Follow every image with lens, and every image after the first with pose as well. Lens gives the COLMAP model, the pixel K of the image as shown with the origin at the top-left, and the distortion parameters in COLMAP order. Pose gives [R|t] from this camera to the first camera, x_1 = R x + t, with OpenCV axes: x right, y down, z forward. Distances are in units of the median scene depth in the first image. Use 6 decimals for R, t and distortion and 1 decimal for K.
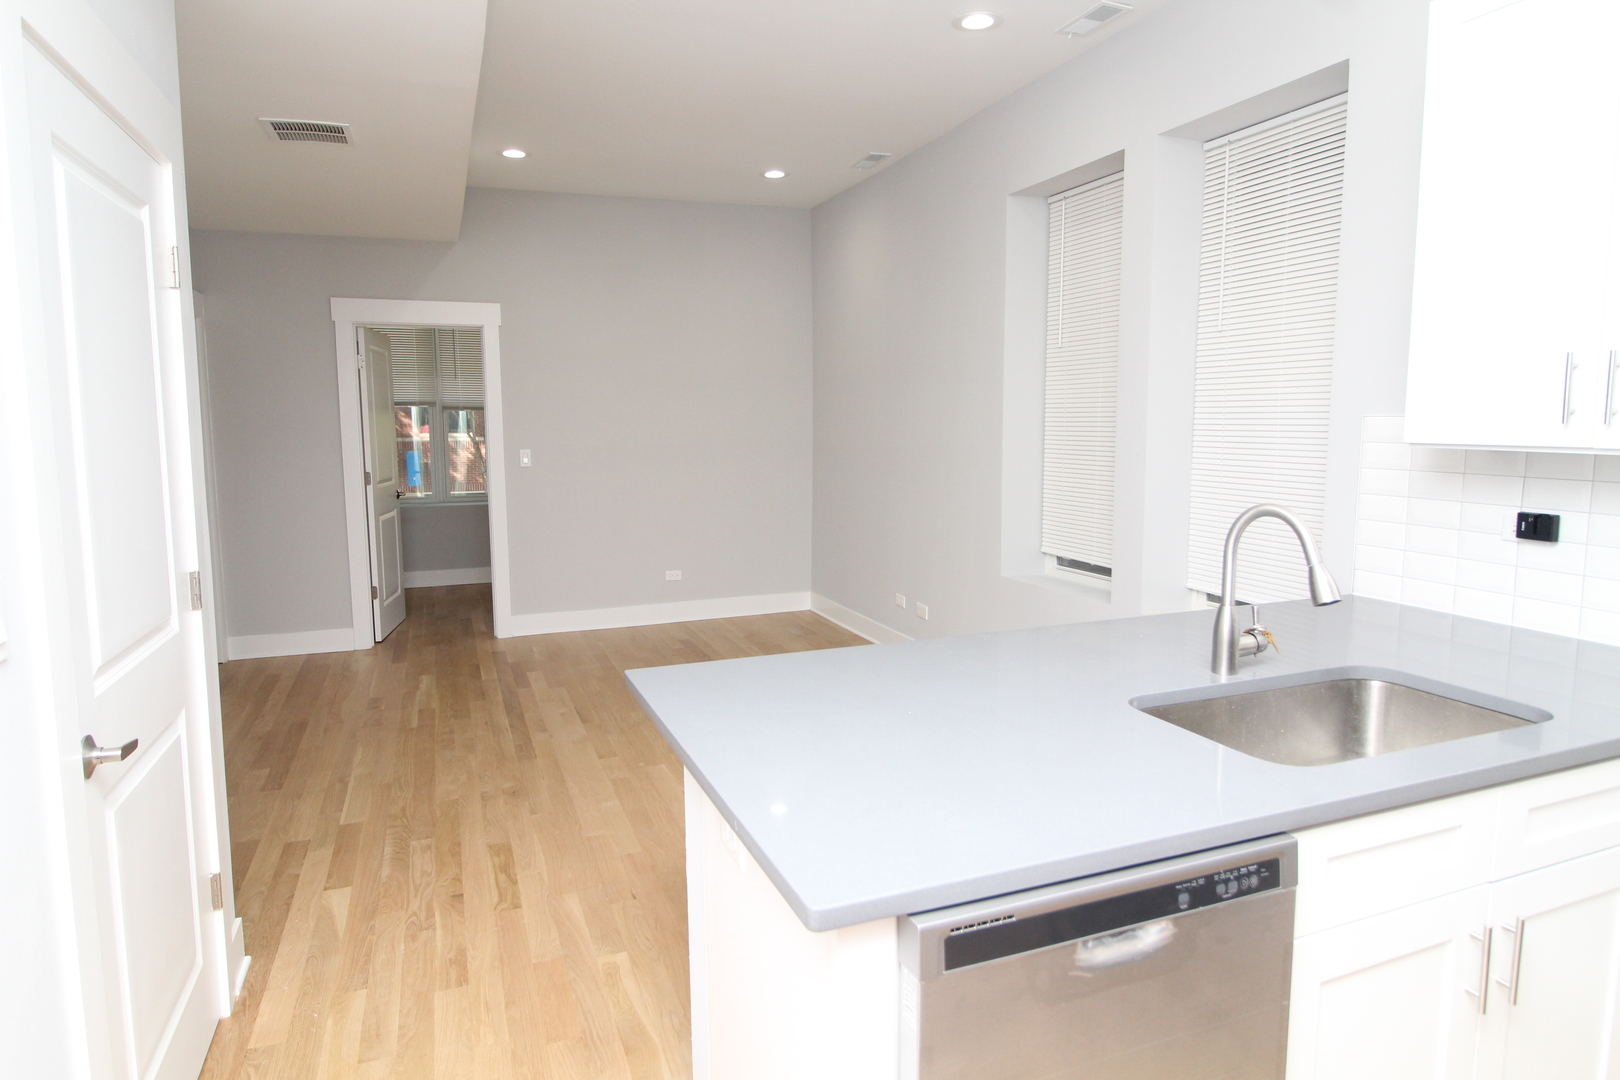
lens RADIAL K [[953.8, 0, 810.9], [0, 953.8, 535.3], [0, 0, 1]] dist [0.001608, 0.000345]
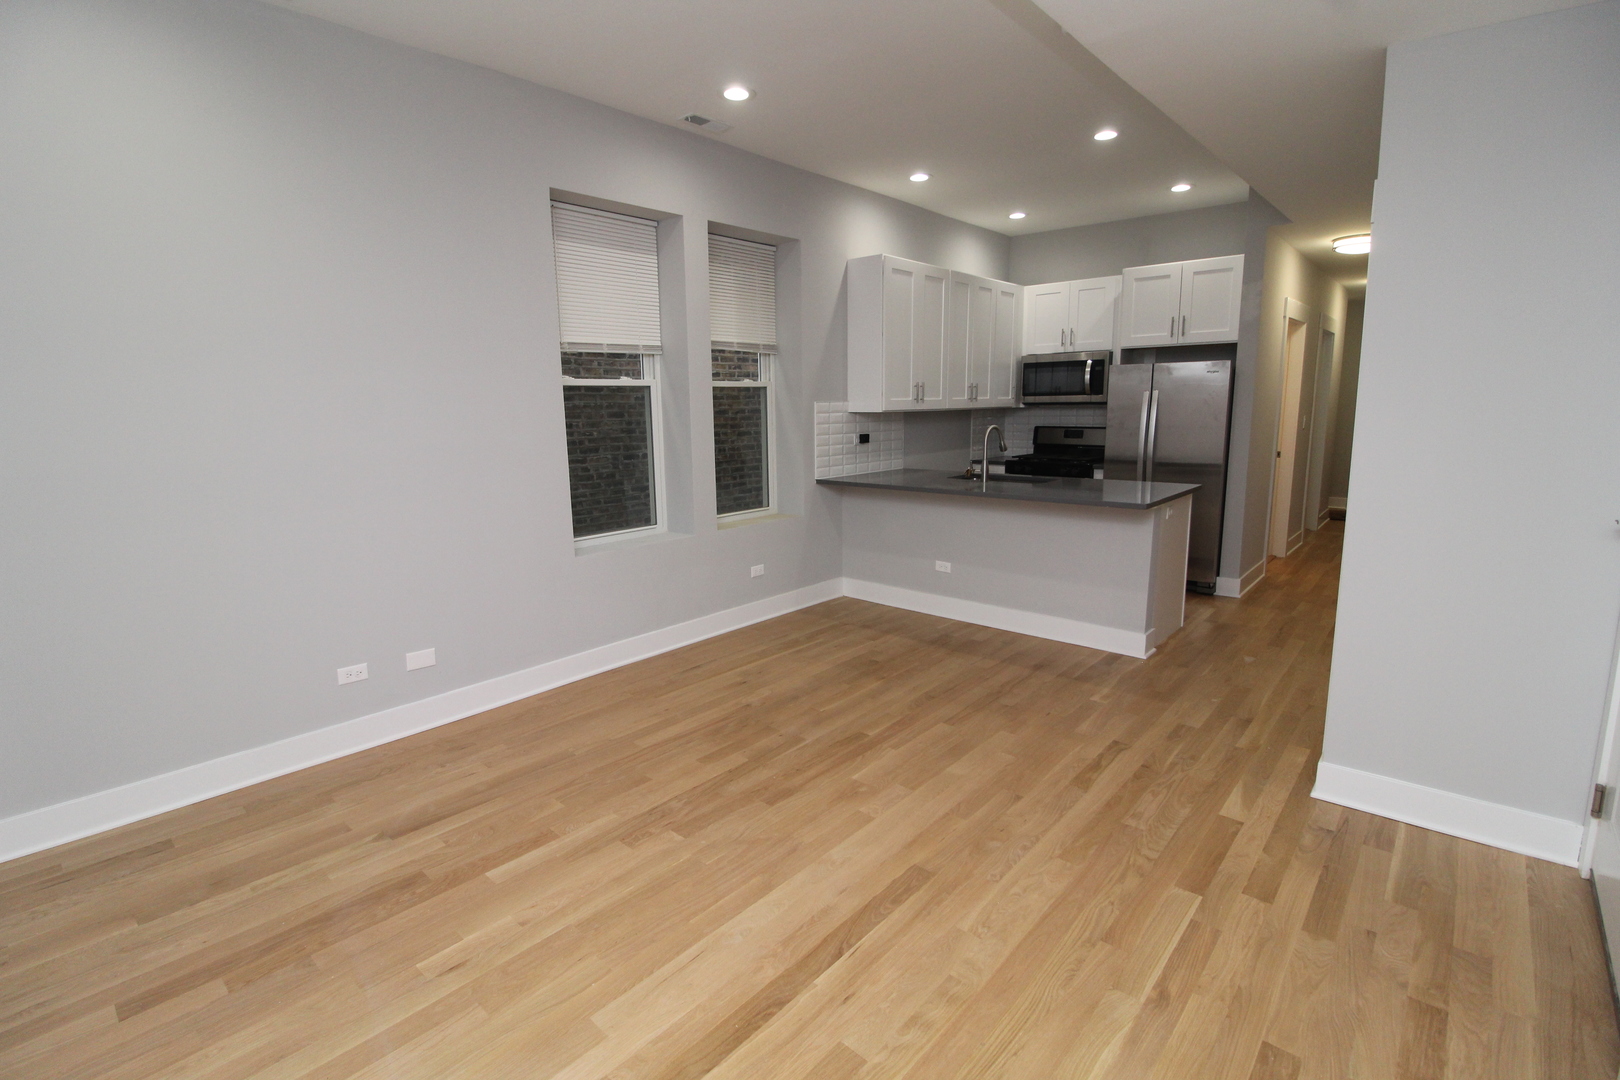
lens RADIAL K [[750.8, 0, 808.7], [0, 750.8, 538.4], [0, 0, 1]] dist [-0.001321, -0.000234]
pose [[-0.460332, -0.146471, 0.875580, -0.969620], [0.126935, 0.965301, 0.228215, -0.204040], [-0.878625, 0.216196, -0.425766, 1.703478]]
